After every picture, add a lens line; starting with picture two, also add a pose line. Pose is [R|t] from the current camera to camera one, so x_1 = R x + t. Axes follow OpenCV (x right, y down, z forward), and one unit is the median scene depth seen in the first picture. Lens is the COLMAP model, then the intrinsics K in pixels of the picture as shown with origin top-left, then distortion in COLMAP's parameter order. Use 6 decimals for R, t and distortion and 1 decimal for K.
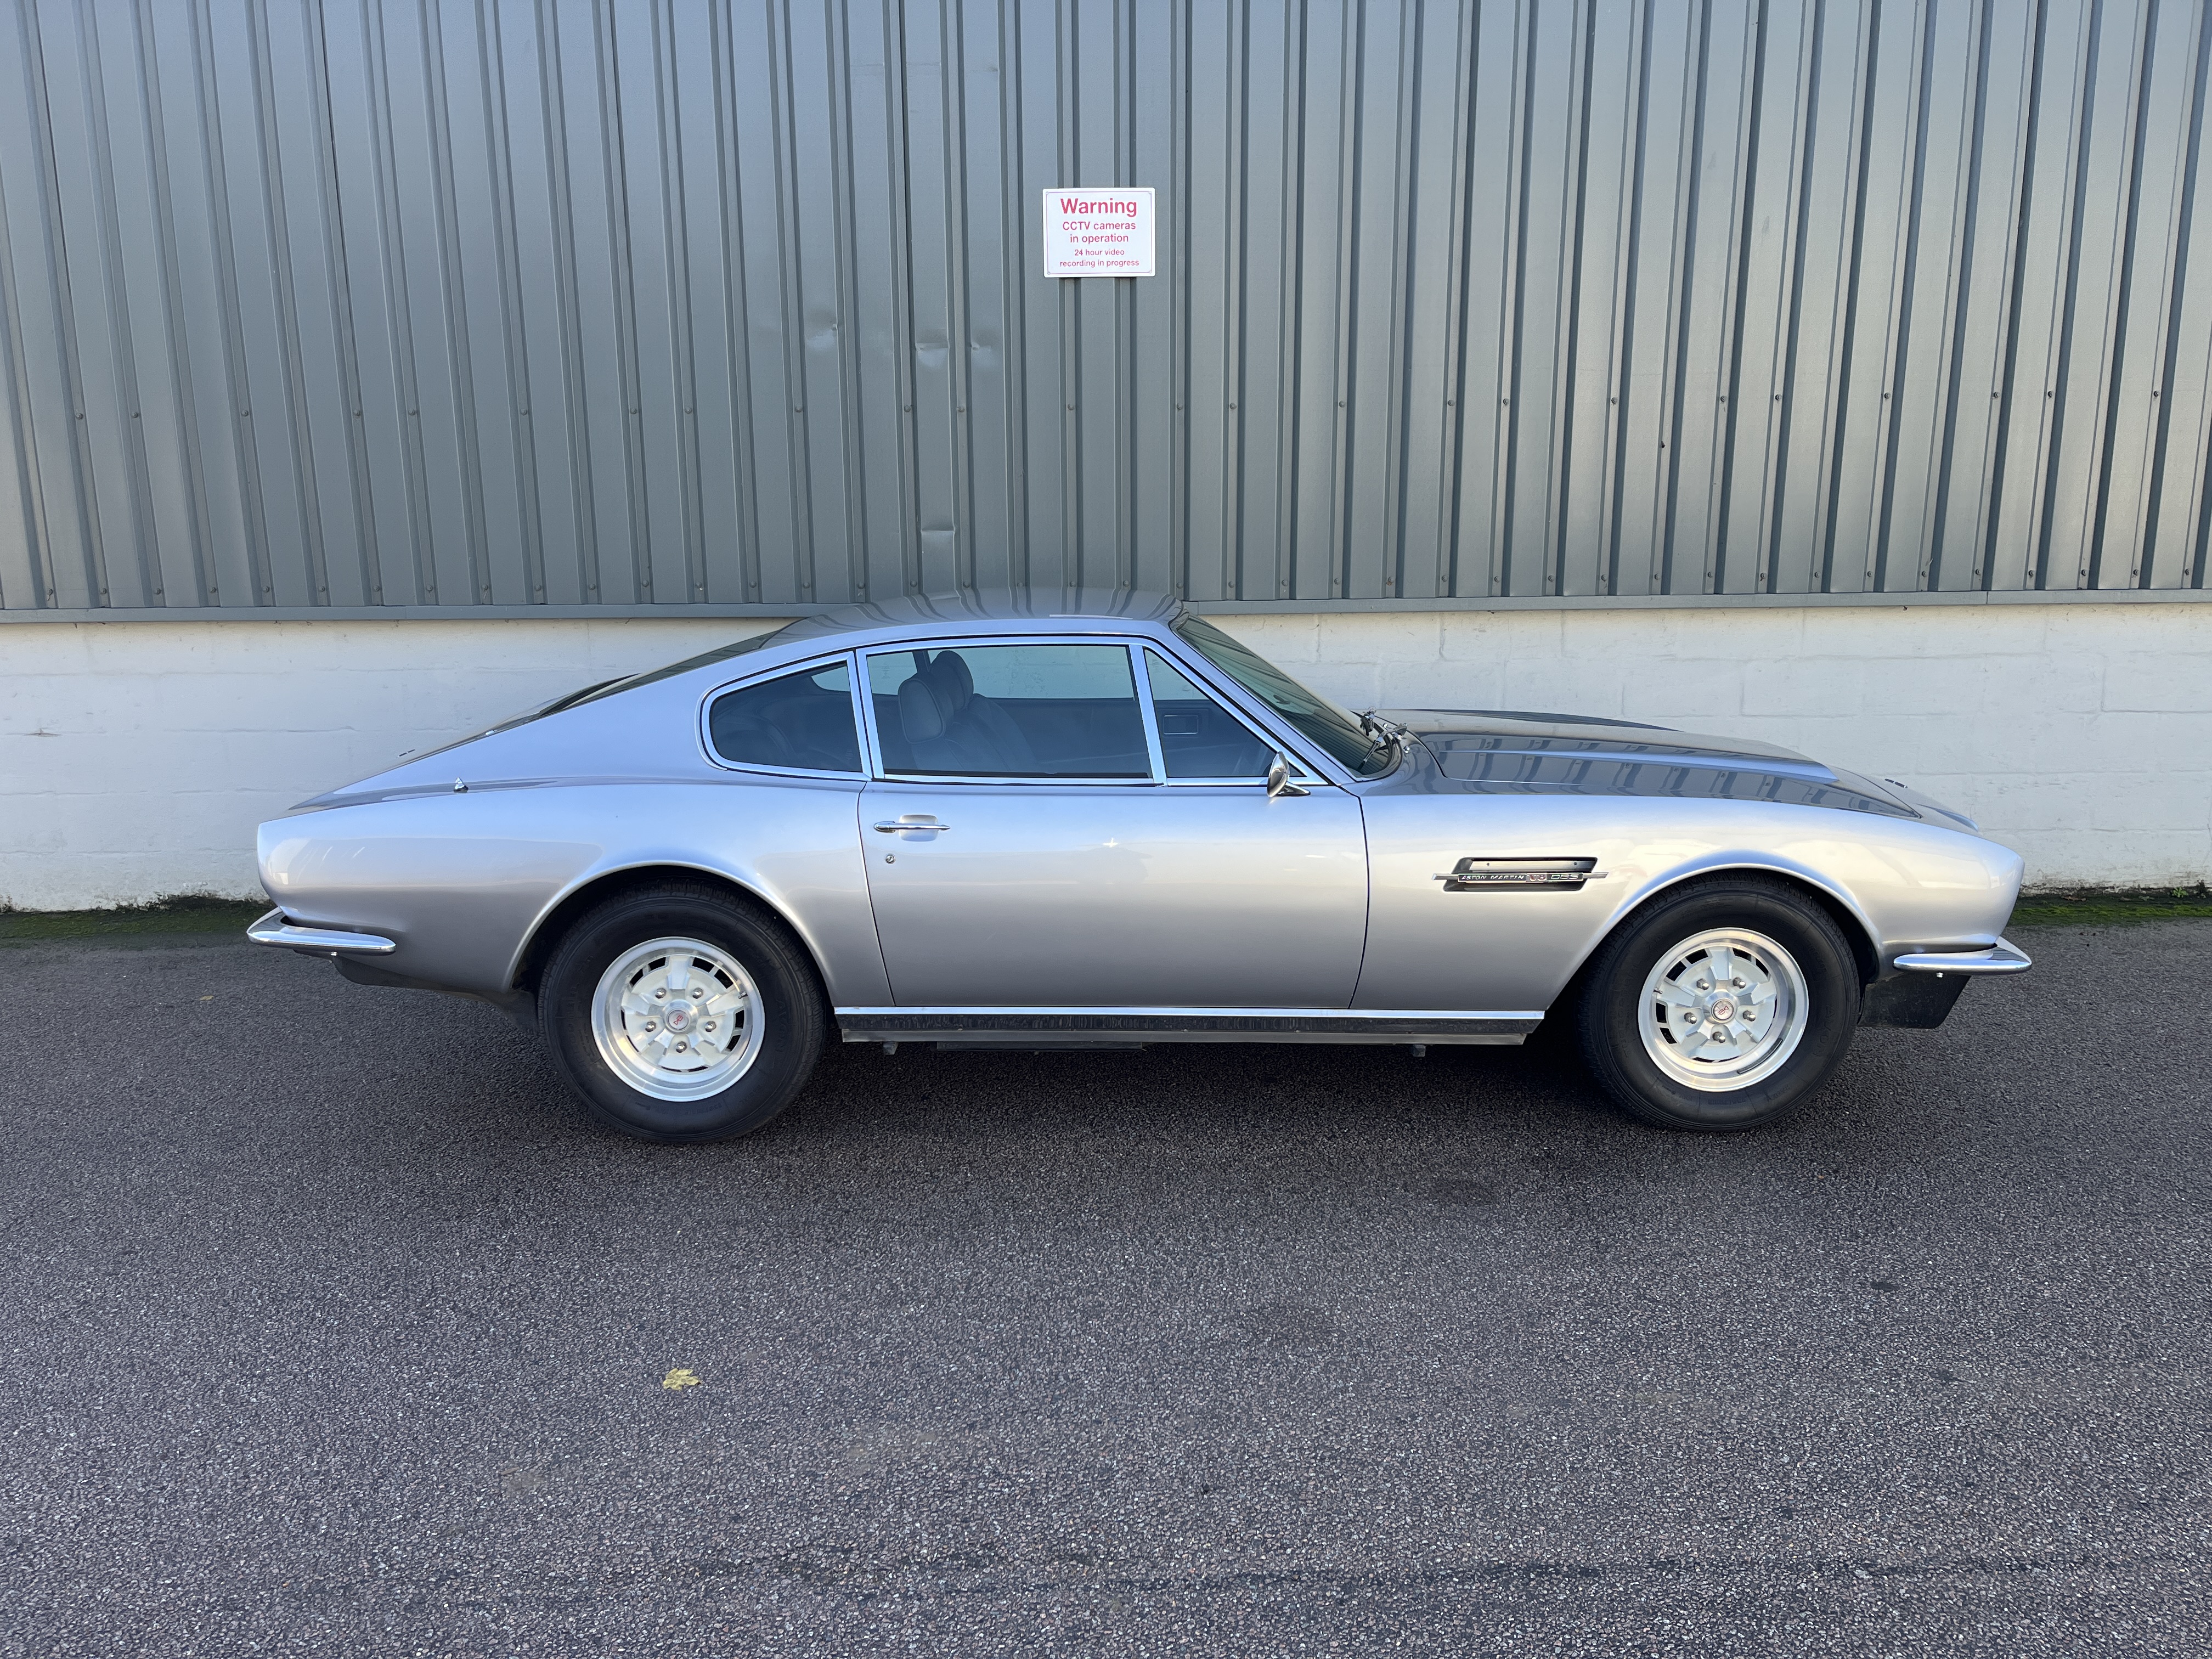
lens RADIAL K [[1672.0, 0, 1107.1], [0, 1672.0, 835.8], [0, 0, 1]] dist [0.067542, -0.099740]
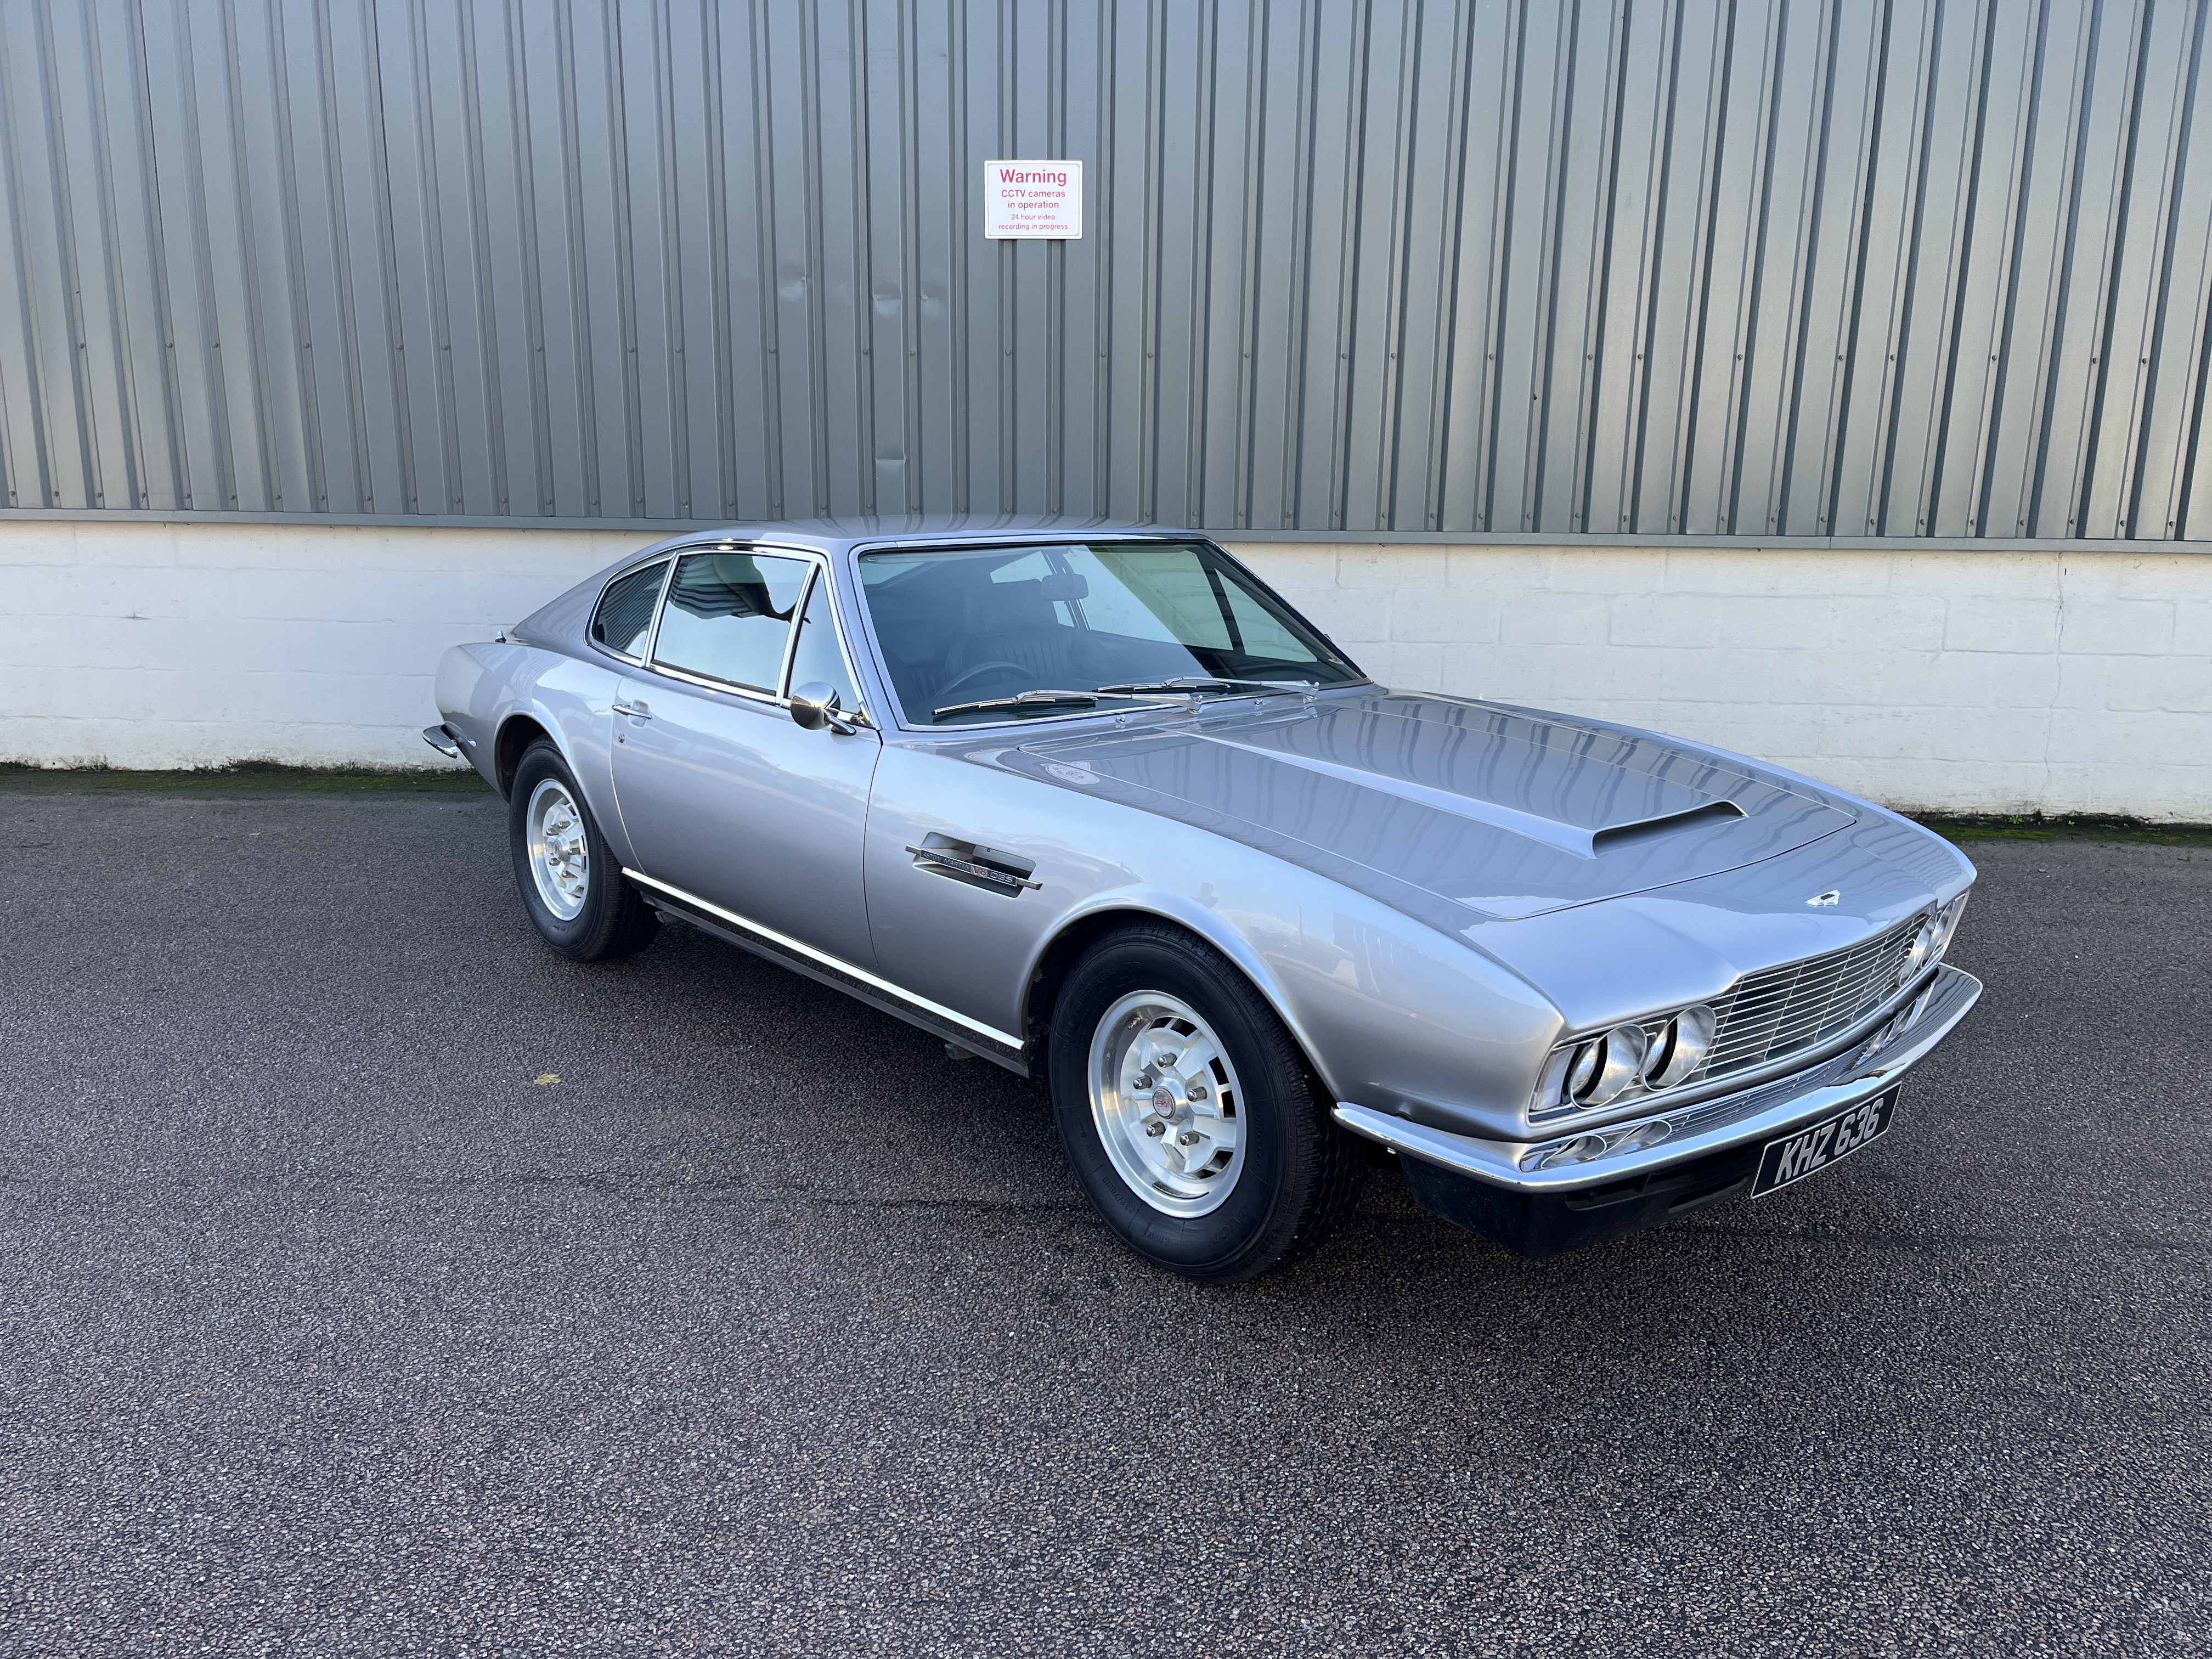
lens RADIAL K [[1672.0, 0, 1102.8], [0, 1672.0, 832.2], [0, 0, 1]] dist [0.067542, -0.099740]
pose [[0.997246, 0.035994, -0.064844, 0.130730], [-0.034943, 0.999240, 0.017284, 0.048066], [0.065417, -0.014971, 0.997746, -0.140573]]
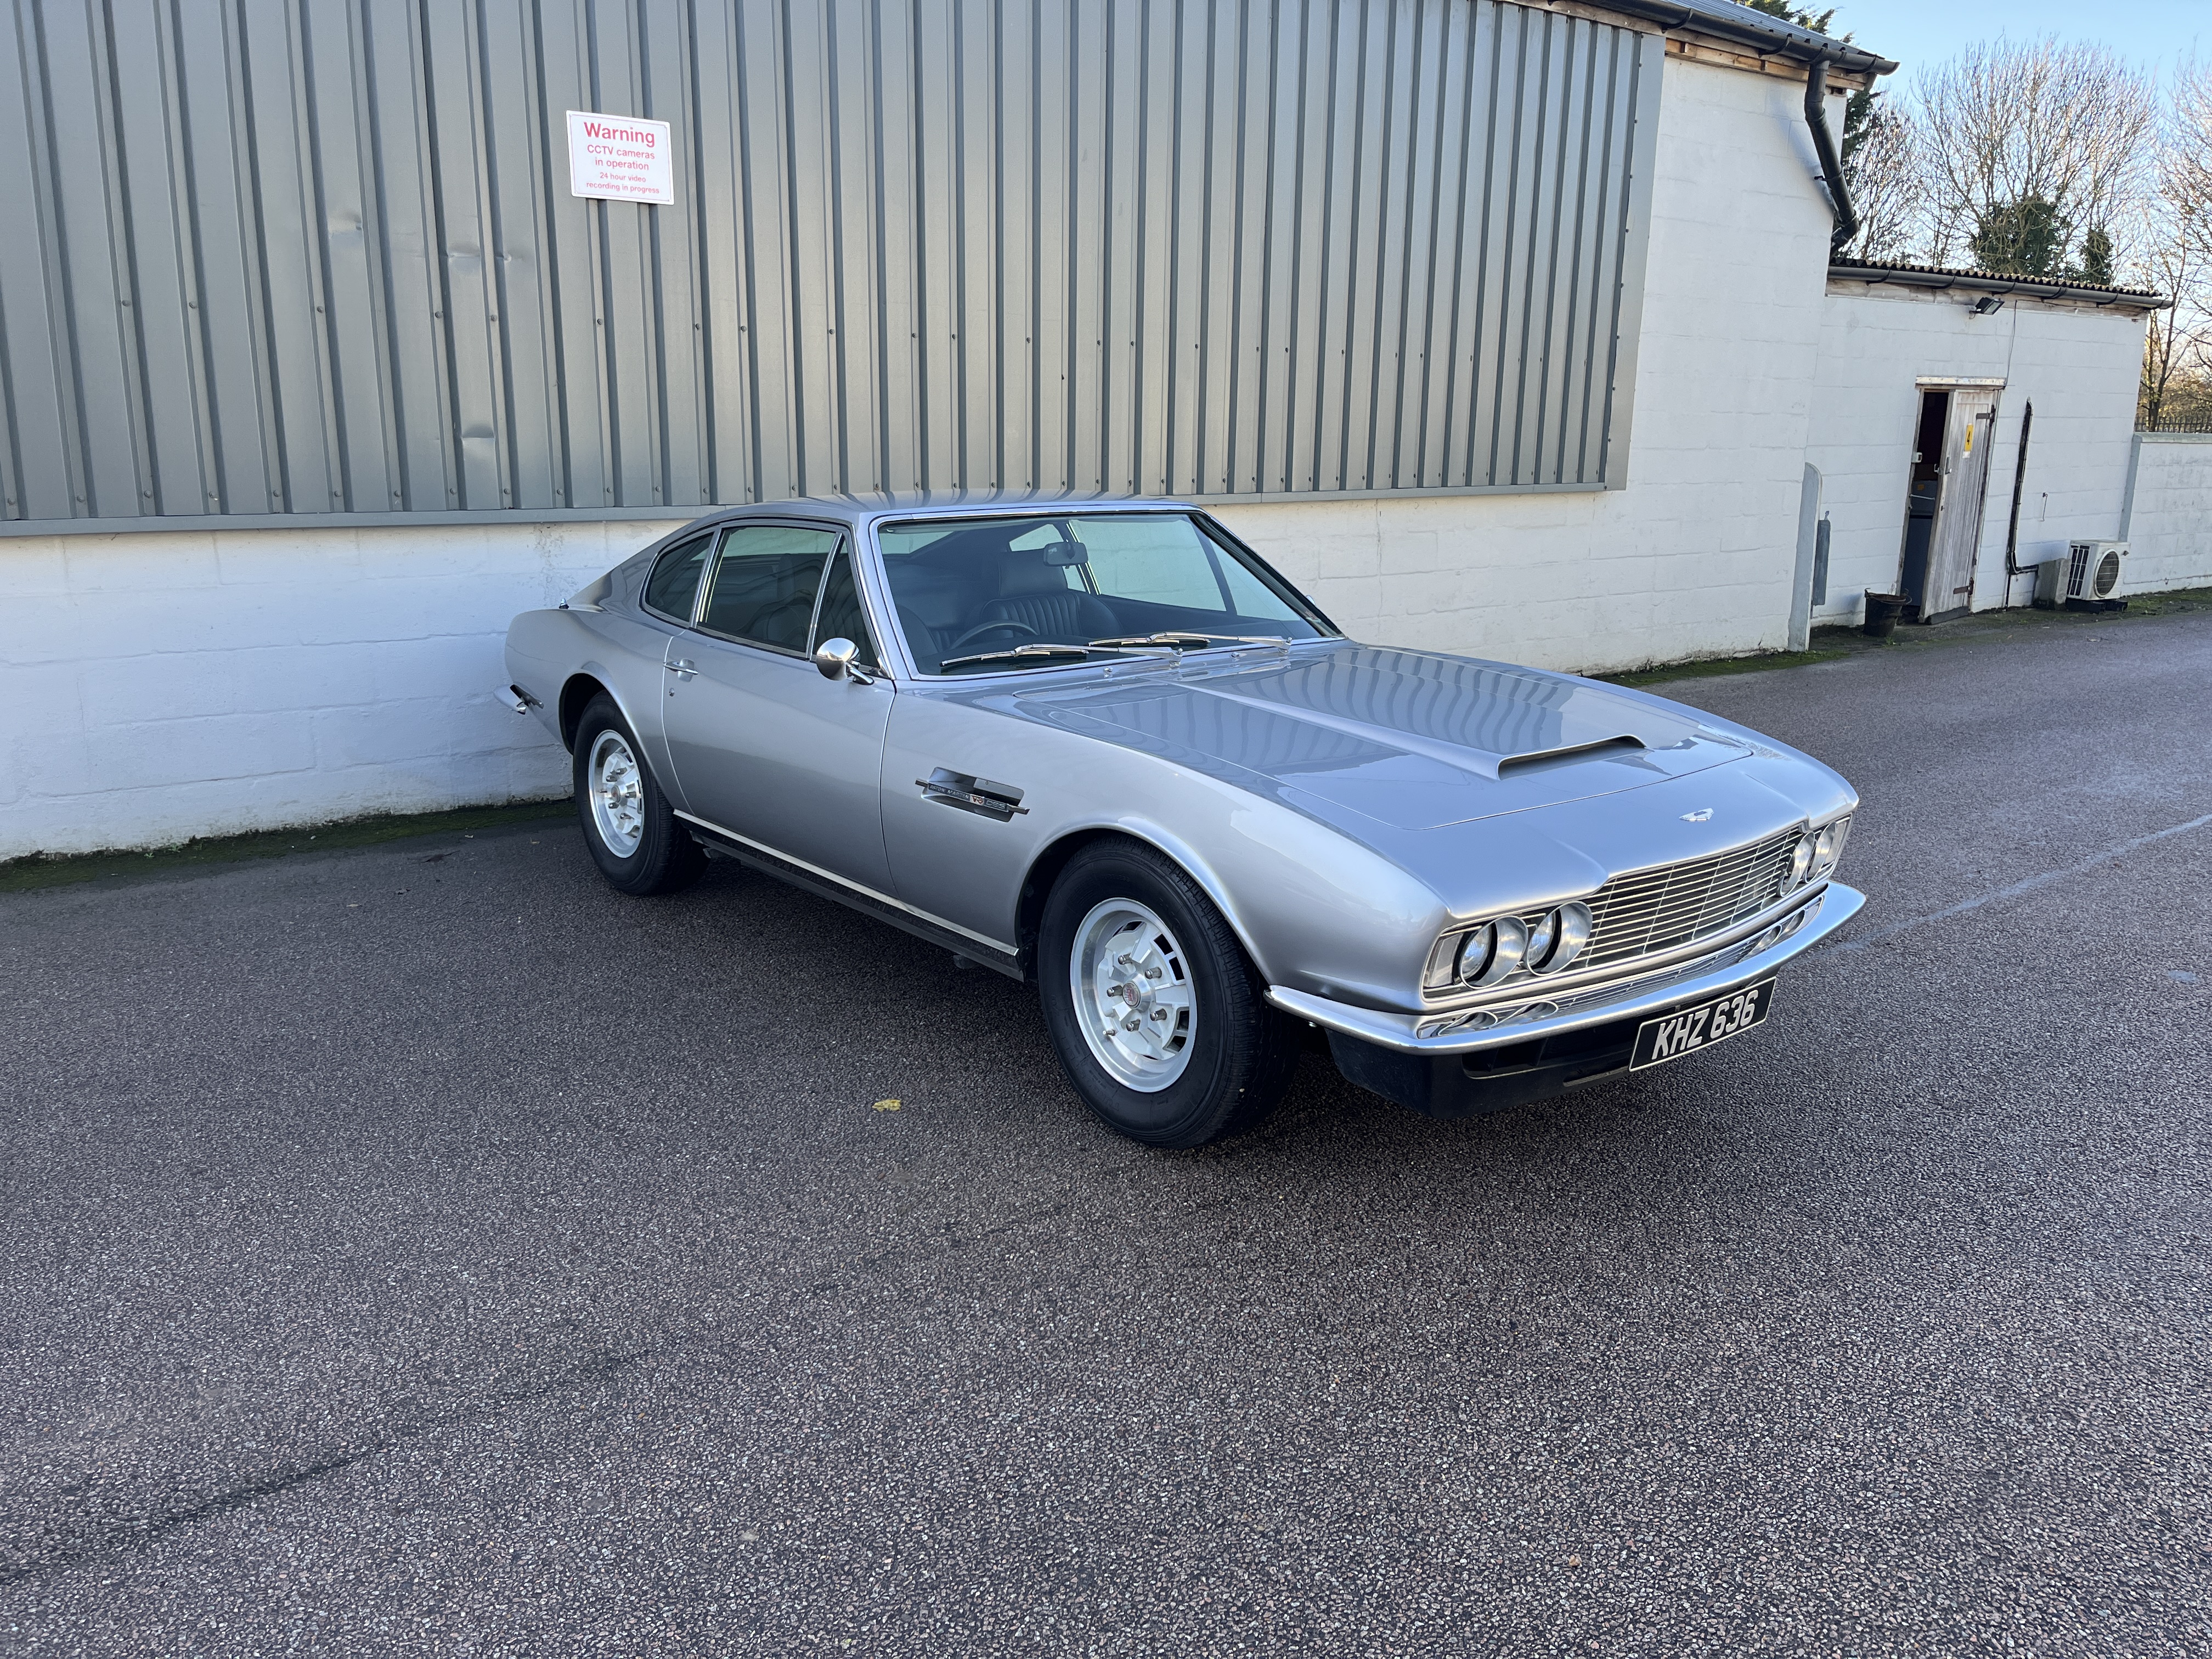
lens RADIAL K [[1672.0, 0, 1119.6], [0, 1672.0, 820.6], [0, 0, 1]] dist [0.067542, -0.099740]
pose [[0.806162, -0.122575, 0.578859, -0.418325], [0.110741, 0.992276, 0.055892, 0.033163], [-0.581239, 0.019045, 0.813510, -0.046276]]
